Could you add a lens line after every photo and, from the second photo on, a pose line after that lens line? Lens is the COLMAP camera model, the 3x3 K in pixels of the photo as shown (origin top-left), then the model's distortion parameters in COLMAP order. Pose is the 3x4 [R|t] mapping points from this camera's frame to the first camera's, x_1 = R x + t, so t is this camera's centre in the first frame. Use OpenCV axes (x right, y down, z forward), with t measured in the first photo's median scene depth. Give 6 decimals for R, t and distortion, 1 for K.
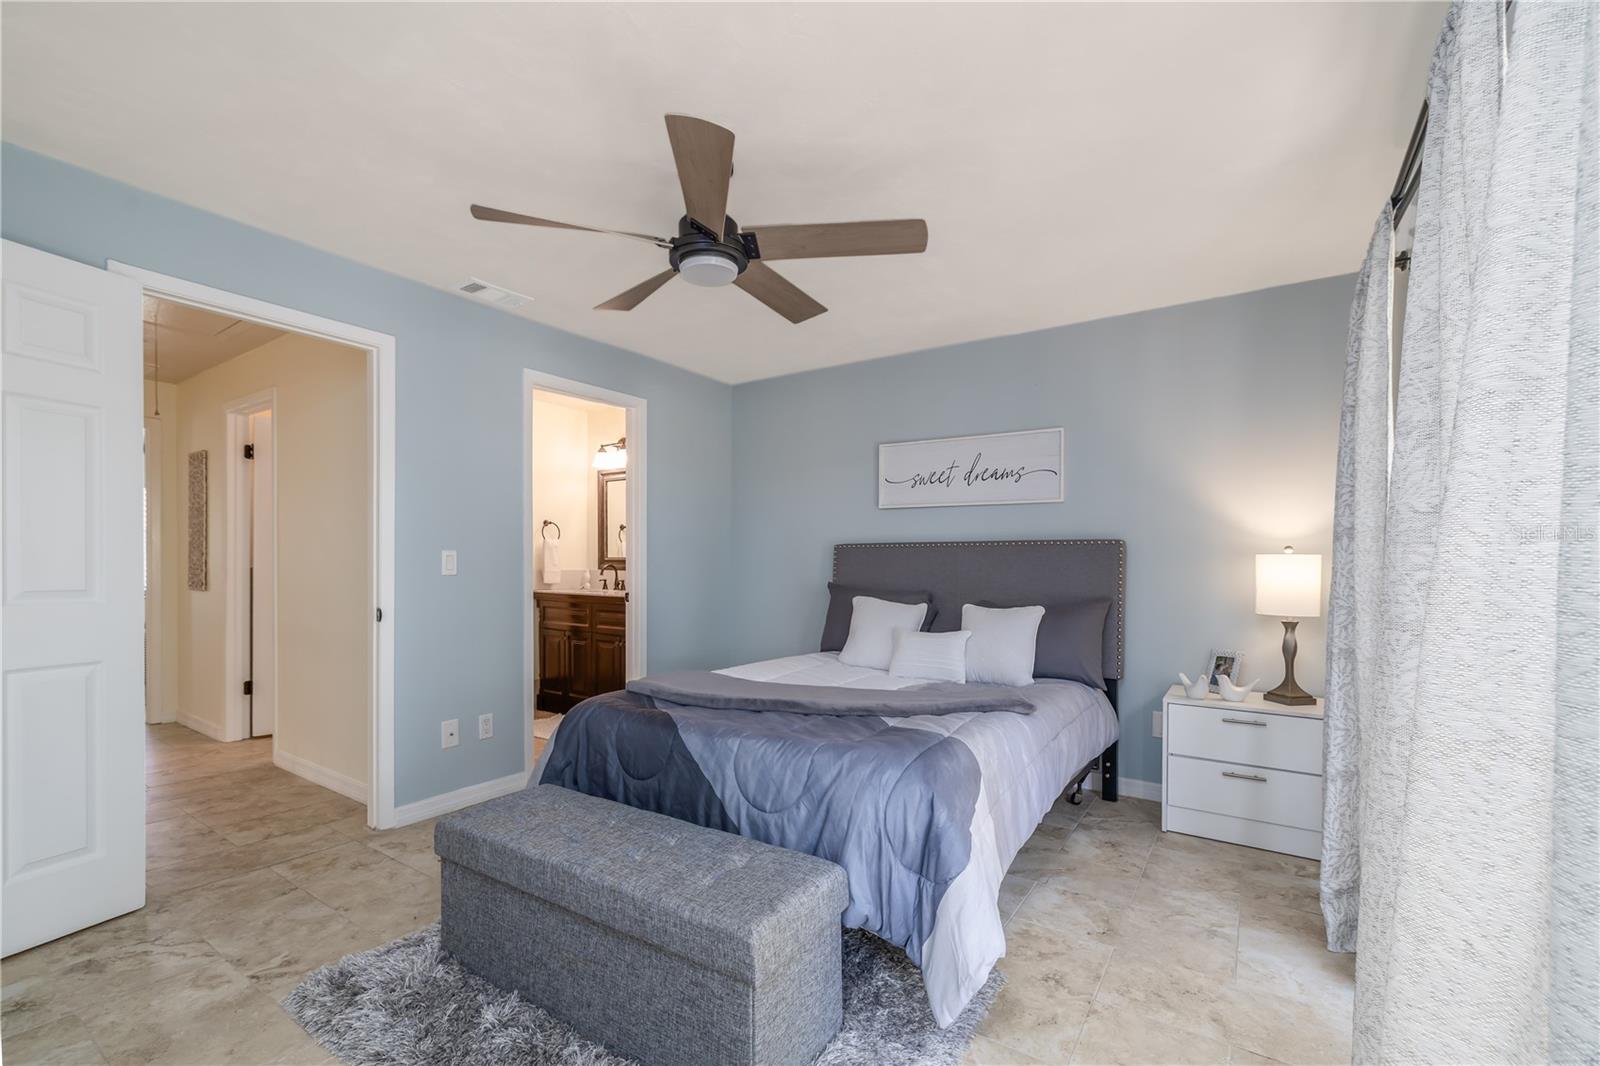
lens RADIAL K [[679.5, 0, 799.9], [0, 679.5, 559.5], [0, 0, 1]] dist [0.000427, -0.000021]
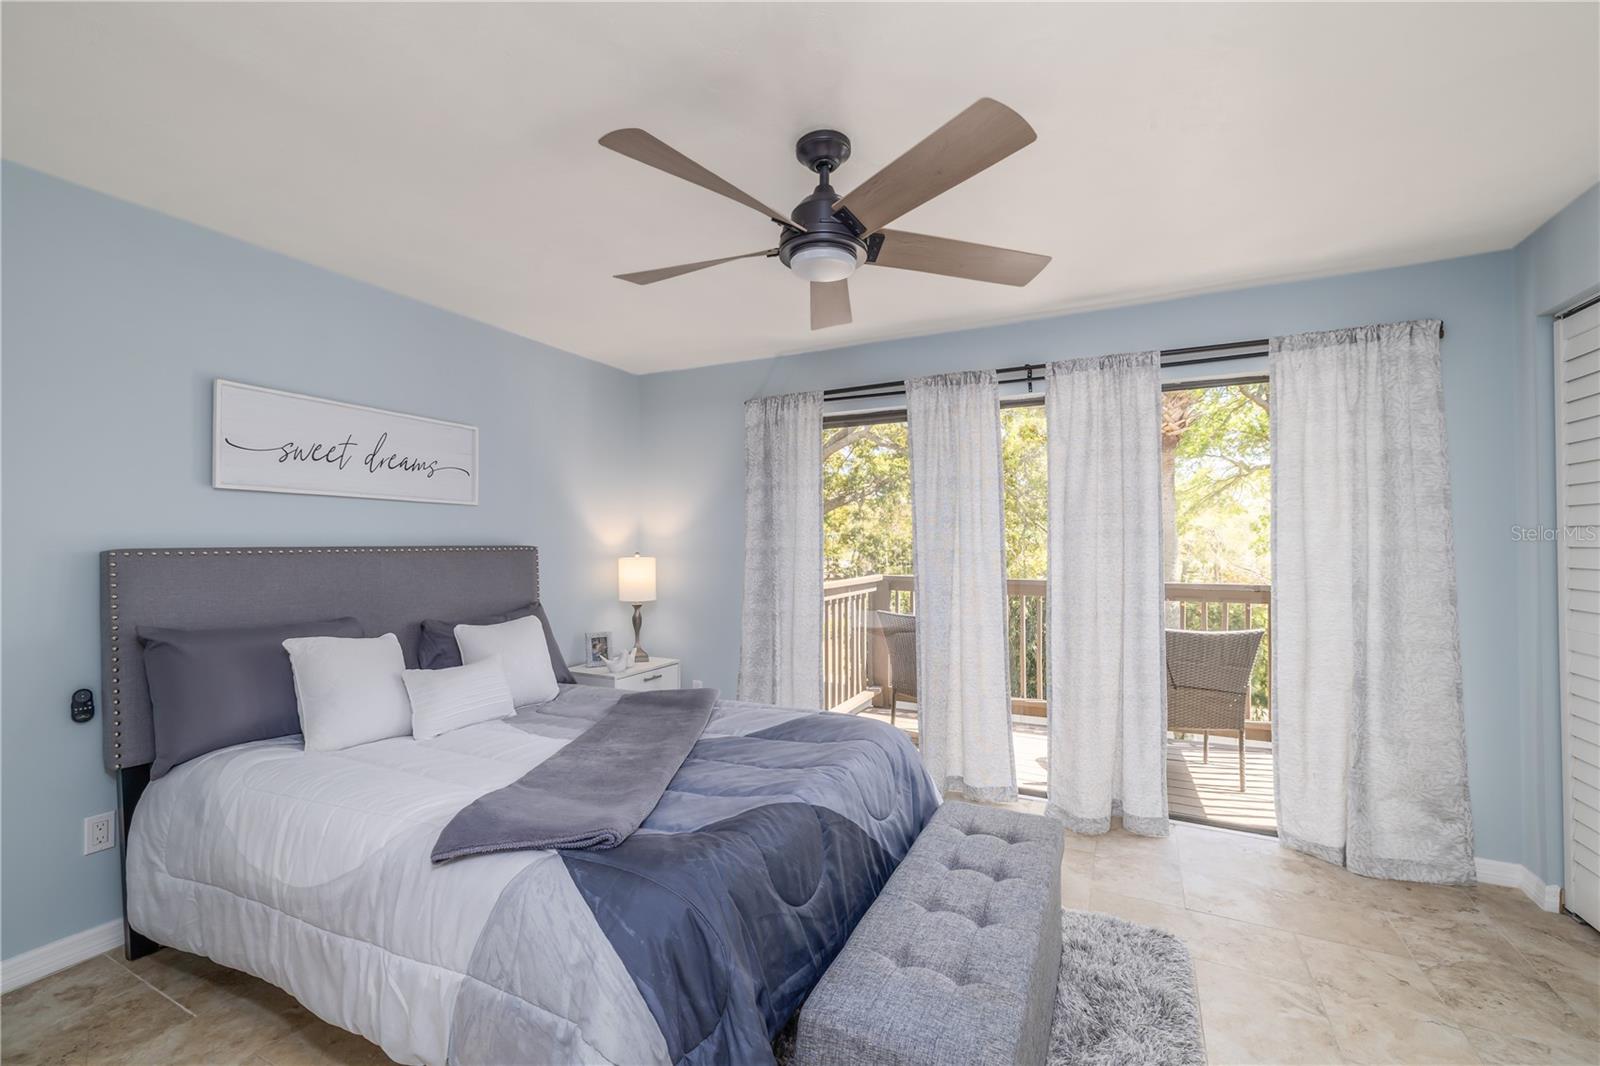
lens RADIAL K [[688.2, 0, 800.0], [0, 688.2, 533.0], [0, 0, 1]] dist [0.003327, 0.000266]
pose [[-0.126153, 0.014411, 0.991906, -0.590309], [0.002245, 0.999896, -0.014242, -0.030274], [-0.992008, 0.000431, -0.126172, 0.644649]]
